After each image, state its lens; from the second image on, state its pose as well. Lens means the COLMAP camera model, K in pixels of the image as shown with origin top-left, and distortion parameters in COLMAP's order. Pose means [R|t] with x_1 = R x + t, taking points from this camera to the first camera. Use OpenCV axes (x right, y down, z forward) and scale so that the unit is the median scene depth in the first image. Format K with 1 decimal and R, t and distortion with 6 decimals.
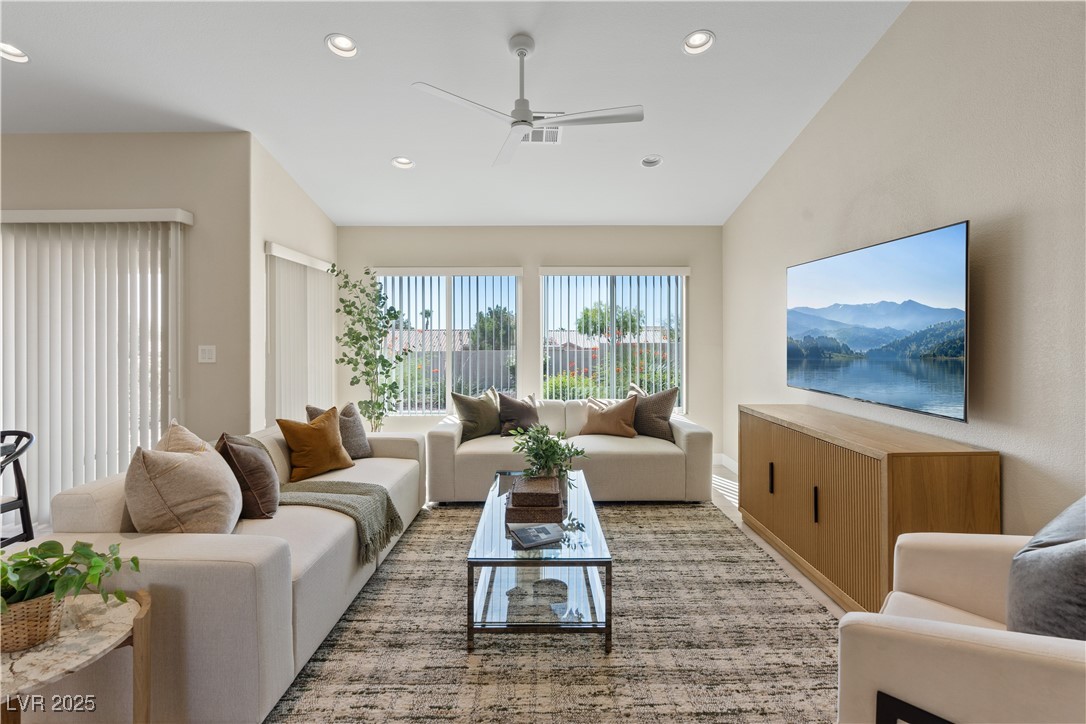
lens RADIAL K [[497.2, 0, 540.2], [0, 497.2, 354.3], [0, 0, 1]] dist [-0.006800, 0.005062]
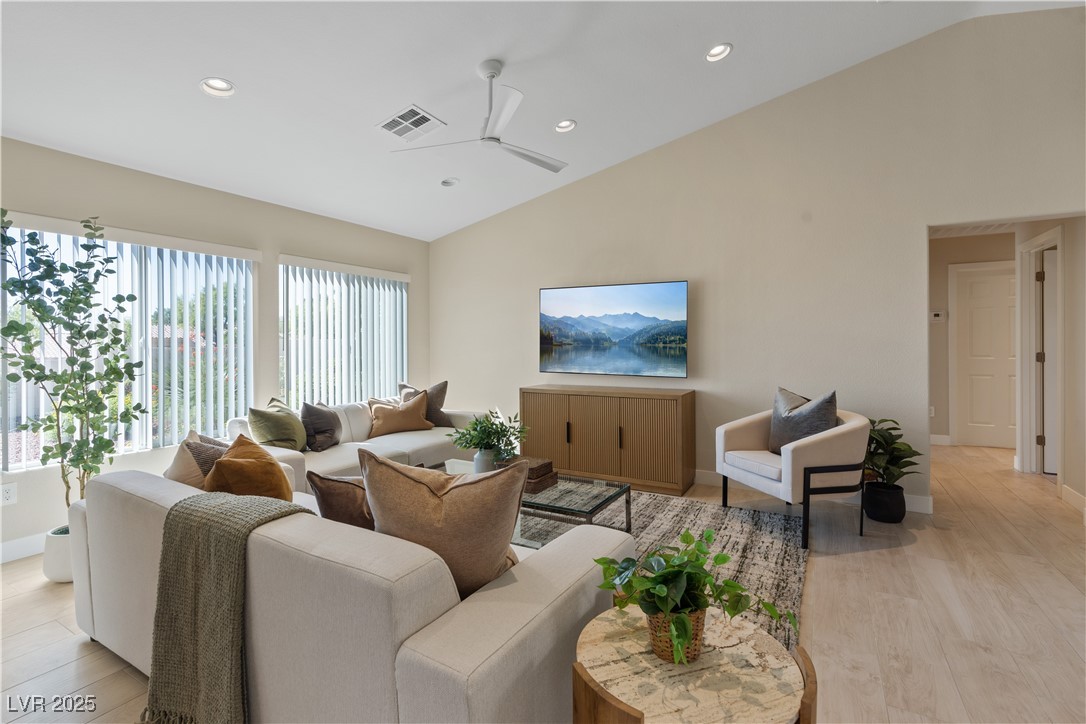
lens RADIAL K [[497.2, 0, 551.8], [0, 497.2, 351.0], [0, 0, 1]] dist [-0.006800, 0.005062]
pose [[0.500473, -0.017883, 0.865567, -0.933213], [0.038705, 0.999249, -0.001735, 0.015192], [-0.864887, 0.034370, 0.500789, 0.347319]]
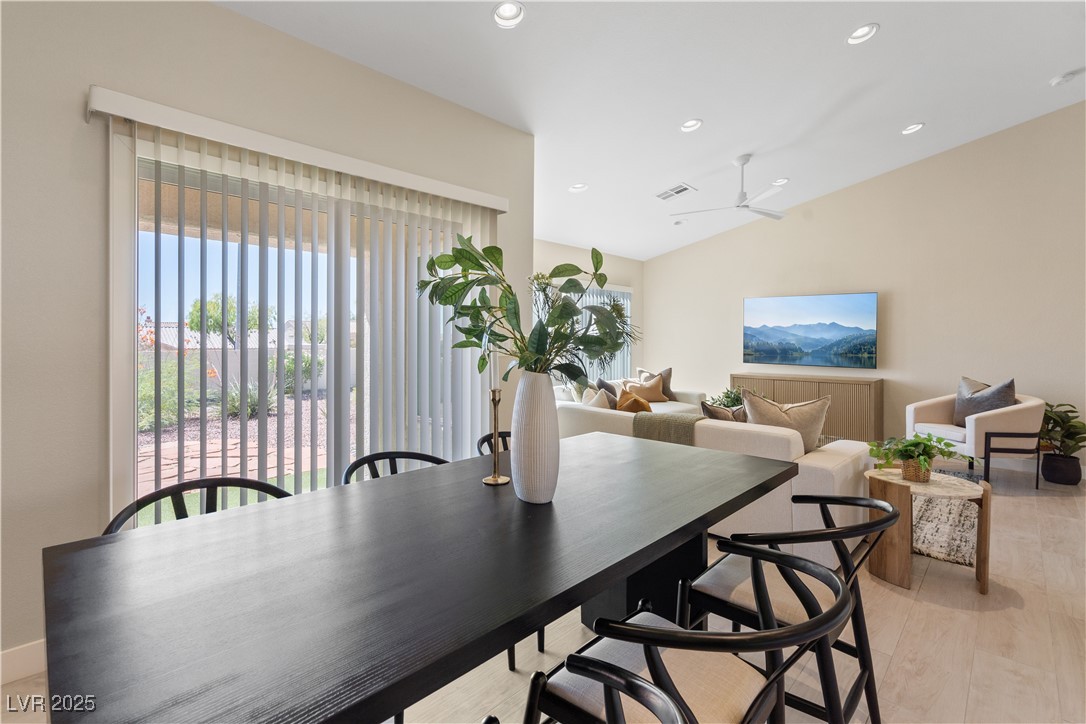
lens RADIAL K [[497.2, 0, 544.9], [0, 497.2, 346.3], [0, 0, 1]] dist [-0.006800, 0.005062]
pose [[0.698557, 0.005978, 0.715529, -1.719846], [0.017766, 0.999512, -0.025696, 0.047014], [-0.715333, 0.030662, 0.698110, 0.320875]]
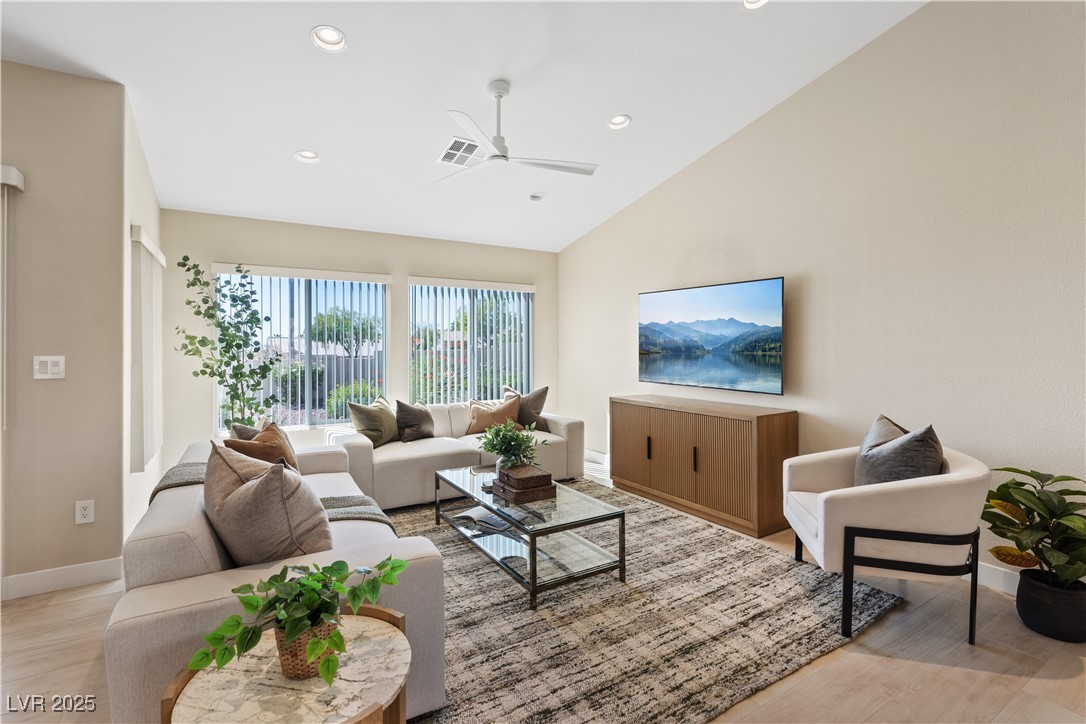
lens RADIAL K [[497.2, 0, 544.7], [0, 497.2, 352.6], [0, 0, 1]] dist [-0.006800, 0.005062]
pose [[0.854543, -0.009506, 0.519294, -0.545214], [0.023024, 0.999543, -0.019591, 0.014143], [-0.518871, 0.028698, 0.854371, -0.021215]]
